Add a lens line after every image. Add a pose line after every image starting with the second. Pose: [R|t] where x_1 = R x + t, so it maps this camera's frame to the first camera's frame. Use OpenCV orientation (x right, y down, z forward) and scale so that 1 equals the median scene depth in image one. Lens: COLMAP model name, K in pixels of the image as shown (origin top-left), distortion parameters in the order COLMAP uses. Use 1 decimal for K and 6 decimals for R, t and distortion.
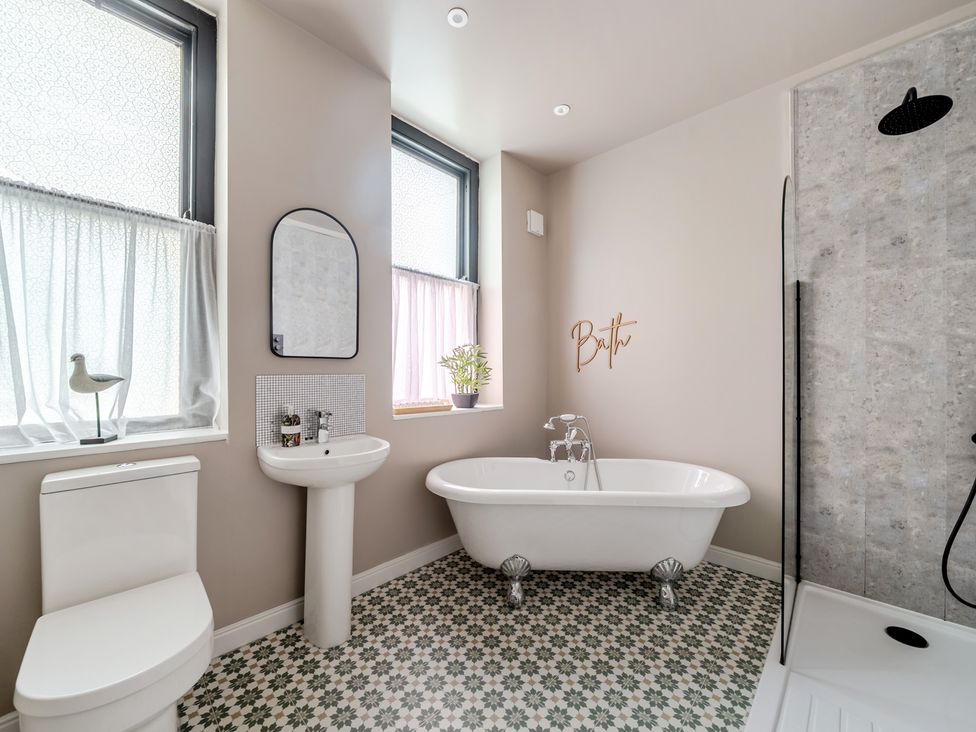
lens RADIAL K [[382.3, 0, 486.3], [0, 382.3, 374.7], [0, 0, 1]] dist [-0.000683, -0.000241]
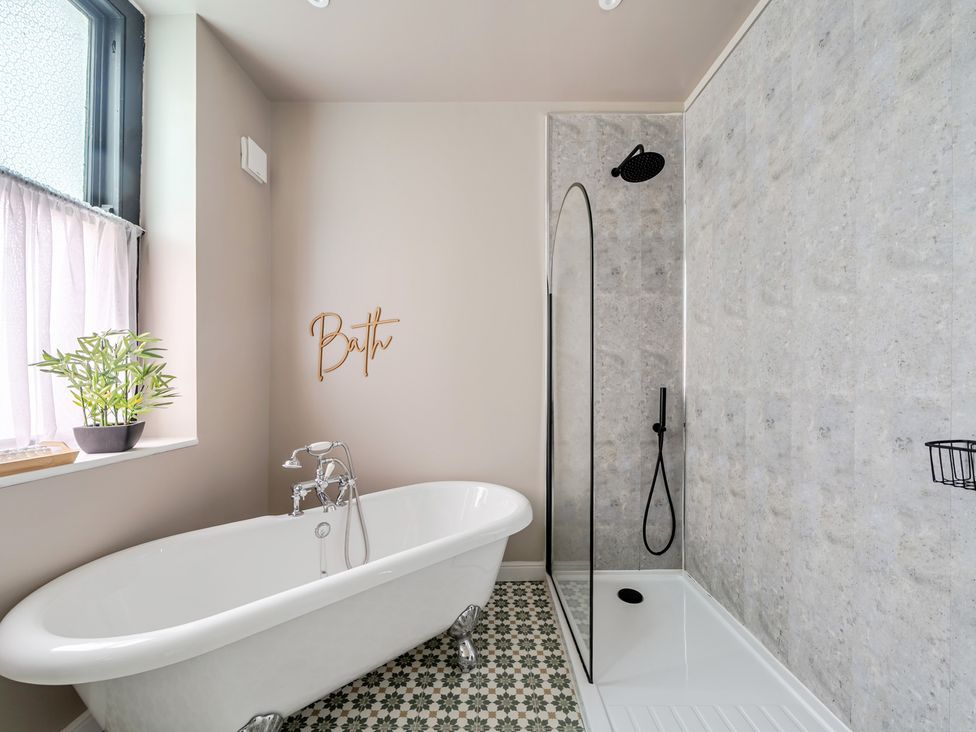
lens RADIAL K [[382.3, 0, 486.3], [0, 382.3, 374.7], [0, 0, 1]] dist [-0.000683, -0.000241]
pose [[0.722093, 0.001569, 0.691794, -0.049093], [0.014195, 0.999753, -0.017084, -0.002451], [-0.691650, 0.022157, 0.721893, 0.283377]]
